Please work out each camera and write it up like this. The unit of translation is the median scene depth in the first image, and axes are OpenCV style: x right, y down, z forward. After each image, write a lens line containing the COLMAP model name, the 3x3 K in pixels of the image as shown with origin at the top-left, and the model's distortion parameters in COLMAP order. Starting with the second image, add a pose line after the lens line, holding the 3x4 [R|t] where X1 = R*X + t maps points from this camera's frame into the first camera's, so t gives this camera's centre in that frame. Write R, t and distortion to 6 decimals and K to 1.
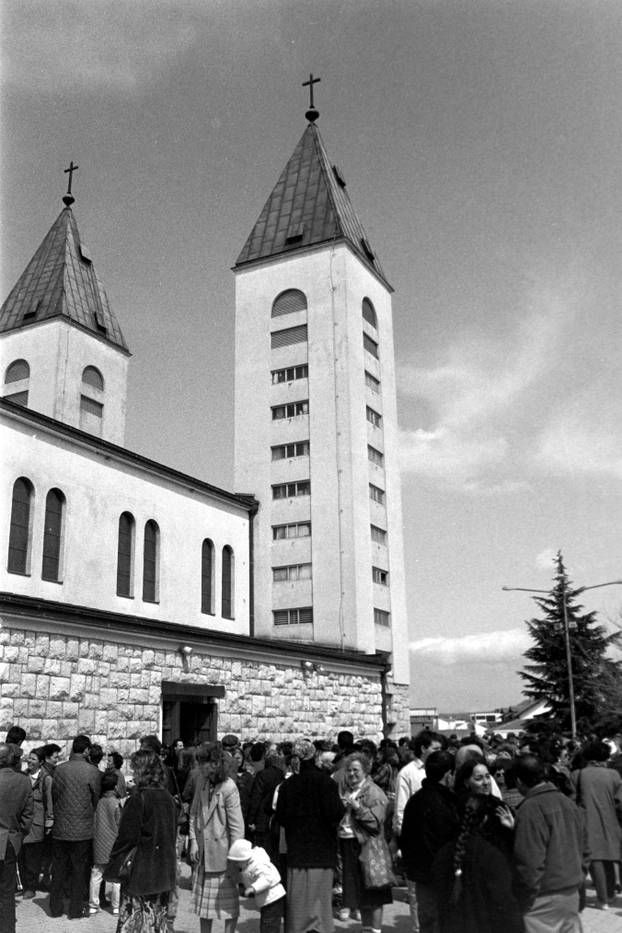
lens RADIAL K [[954.2, 0, 311.0], [0, 954.2, 466.5], [0, 0, 1]] dist [-0.104172, 0.008354]
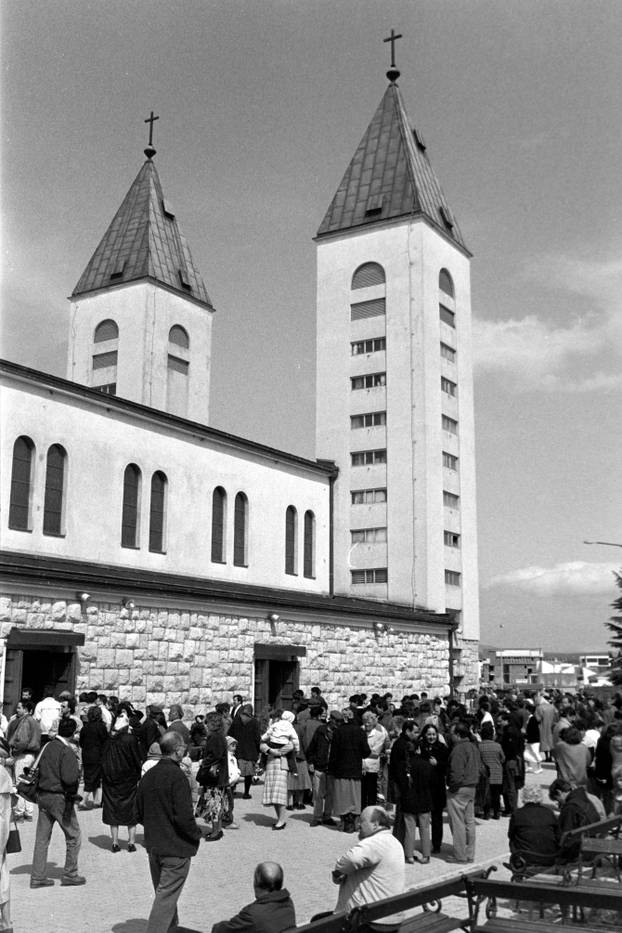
lens RADIAL K [[1086.0, 0, 311.0], [0, 1086.0, 466.5], [0, 0, 1]] dist [-0.066151, 0.007914]
pose [[0.996200, 0.008329, -0.086697, 0.019993], [-0.000625, 0.996075, 0.088514, -0.072761], [0.087094, -0.088124, 0.992295, -0.209909]]
